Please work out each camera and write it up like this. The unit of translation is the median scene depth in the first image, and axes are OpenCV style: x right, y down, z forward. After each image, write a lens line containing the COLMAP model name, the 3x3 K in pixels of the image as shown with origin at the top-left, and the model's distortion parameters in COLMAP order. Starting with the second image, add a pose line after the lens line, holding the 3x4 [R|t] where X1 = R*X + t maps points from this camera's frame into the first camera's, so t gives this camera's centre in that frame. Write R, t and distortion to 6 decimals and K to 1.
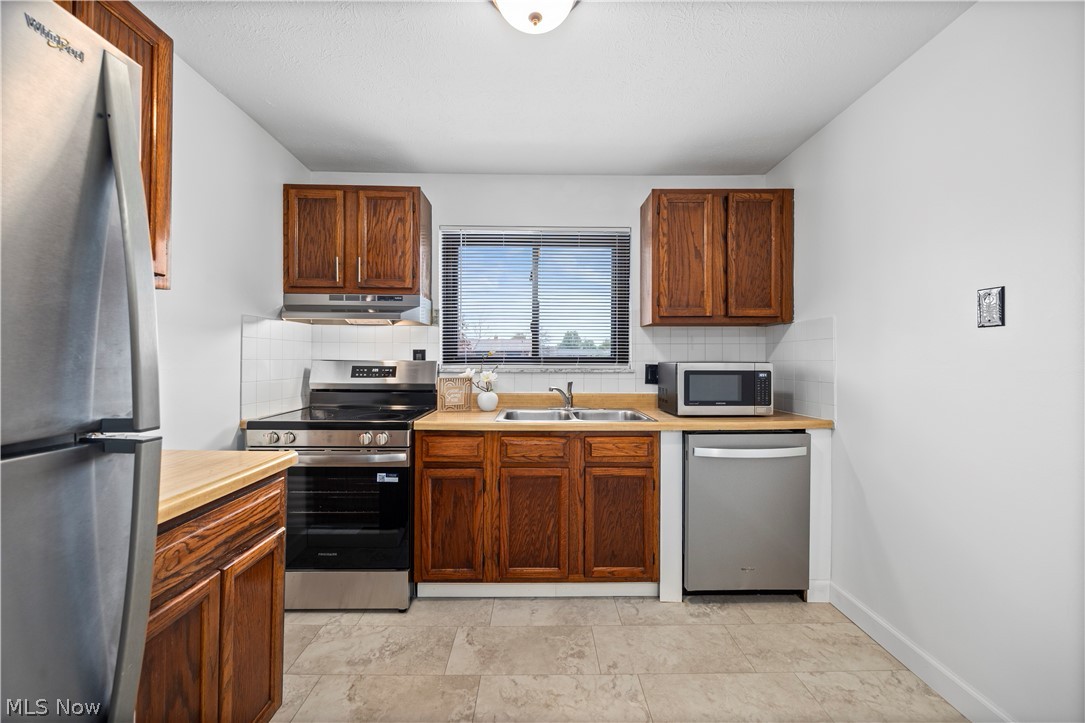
lens RADIAL K [[433.6, 0, 542.8], [0, 433.6, 358.9], [0, 0, 1]] dist [0.006425, -0.000537]
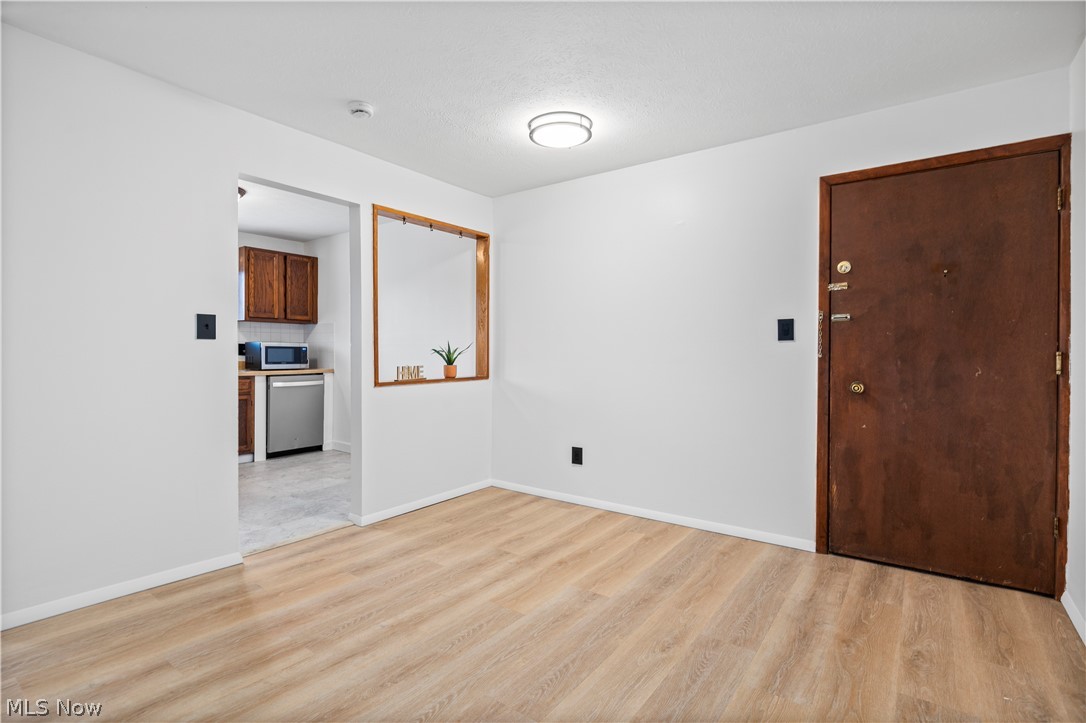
lens RADIAL K [[515.4, 0, 538.8], [0, 515.4, 358.8], [0, 0, 1]] dist [-0.013583, 0.000456]
pose [[0.608109, -0.007609, 0.793817, -0.712434], [-0.005027, 0.999897, 0.013435, 0.043835], [-0.793838, -0.012160, 0.608008, -1.295462]]
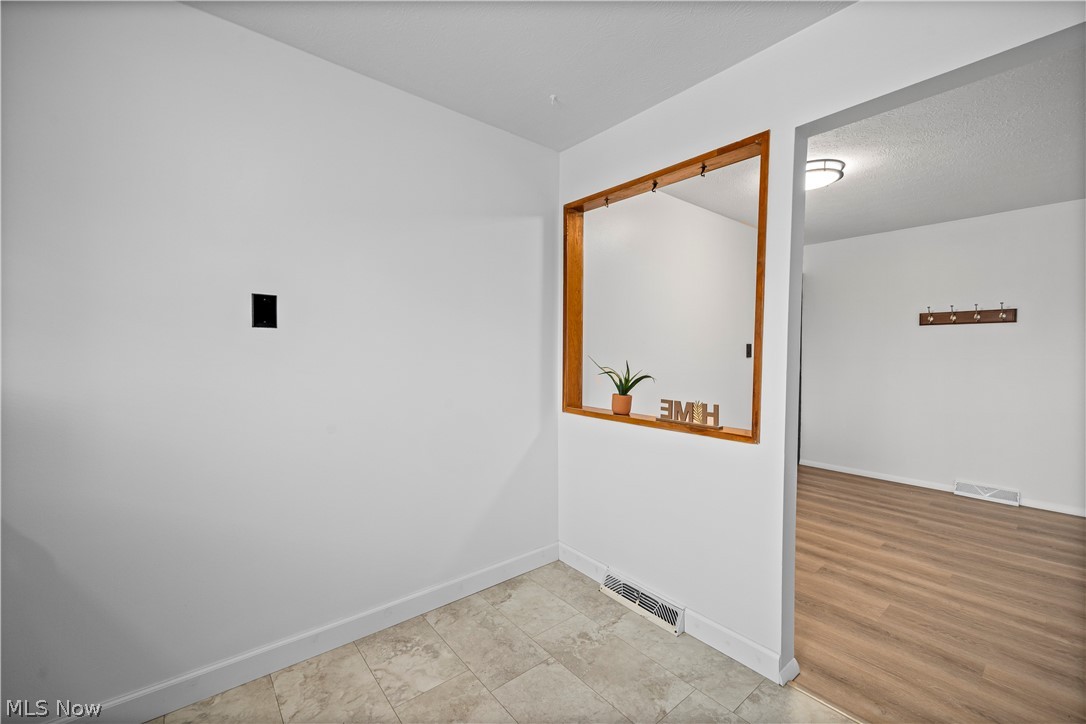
lens RADIAL K [[442.6, 0, 543.2], [0, 442.6, 359.5], [0, 0, 1]] dist [0.010308, -0.000769]
pose [[-0.626482, -0.018116, 0.779226, -0.212513], [-0.005140, 0.999804, 0.019112, -0.006015], [-0.779419, 0.007968, -0.626452, 0.670063]]
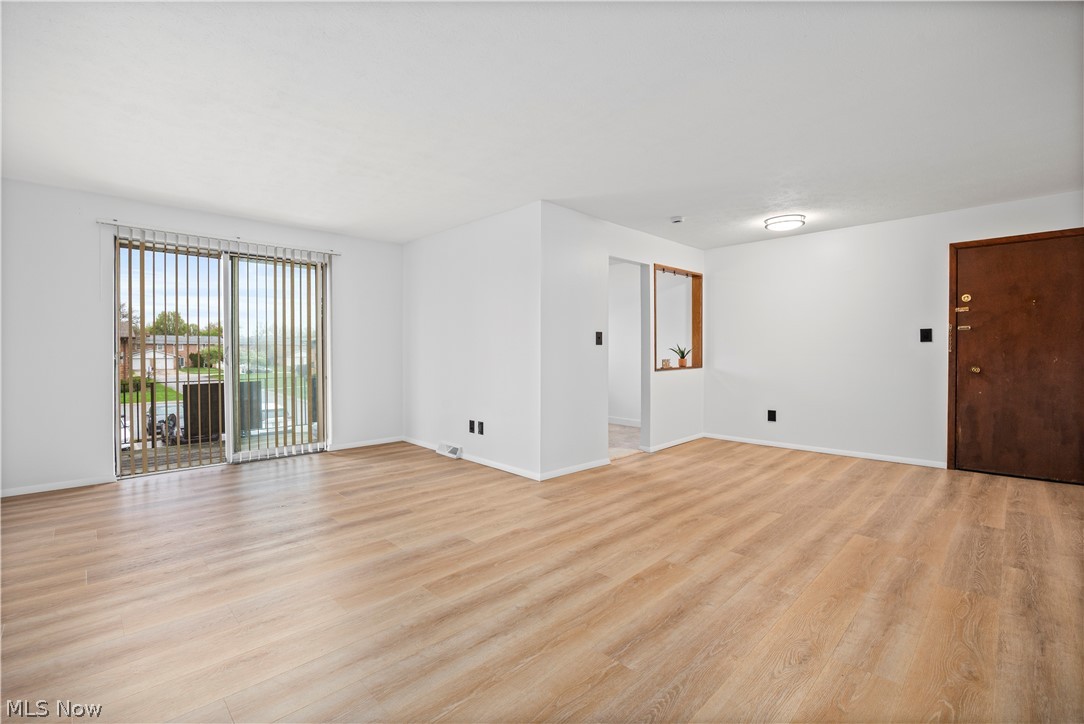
lens RADIAL K [[472.3, 0, 541.5], [0, 472.3, 359.2], [0, 0, 1]] dist [-0.016876, 0.000208]
pose [[0.724843, -0.016757, 0.688710, -1.749397], [0.003887, 0.999788, 0.020234, 0.038708], [-0.688903, -0.011989, 0.724755, -1.308211]]
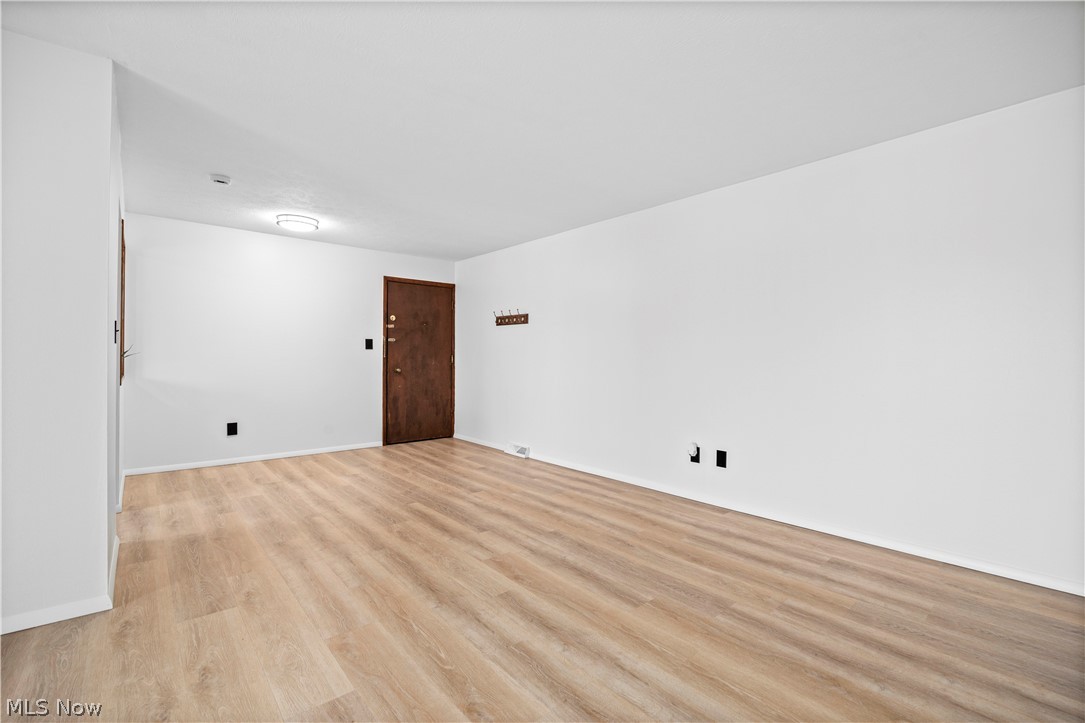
lens RADIAL K [[472.8, 0, 542.0], [0, 472.8, 358.7], [0, 0, 1]] dist [-0.016876, 0.000208]
pose [[-0.641098, -0.011012, 0.767380, -1.745425], [-0.012151, 0.999917, 0.004197, 0.040435], [-0.767363, -0.006634, -0.641178, -0.167502]]
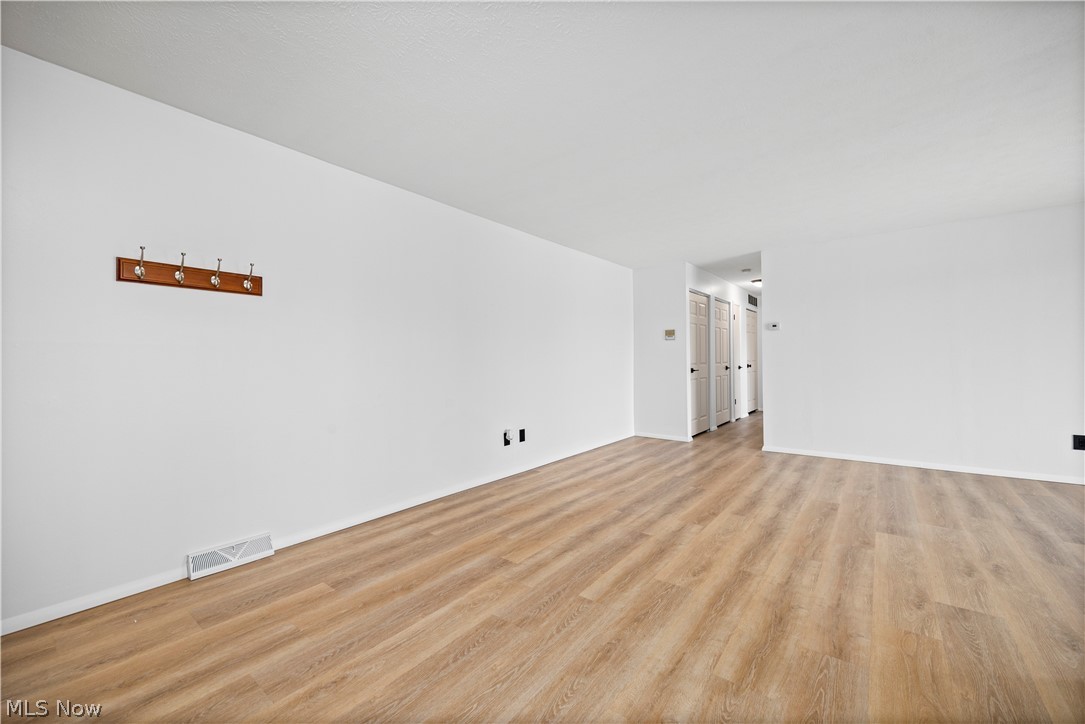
lens RADIAL K [[433.6, 0, 542.8], [0, 433.6, 359.4], [0, 0, 1]] dist [0.006425, -0.000537]
pose [[-0.629956, -0.001782, -0.776628, 0.347312], [0.007651, 0.999935, -0.008500, 0.054254], [0.776593, -0.011297, -0.629902, -0.340158]]
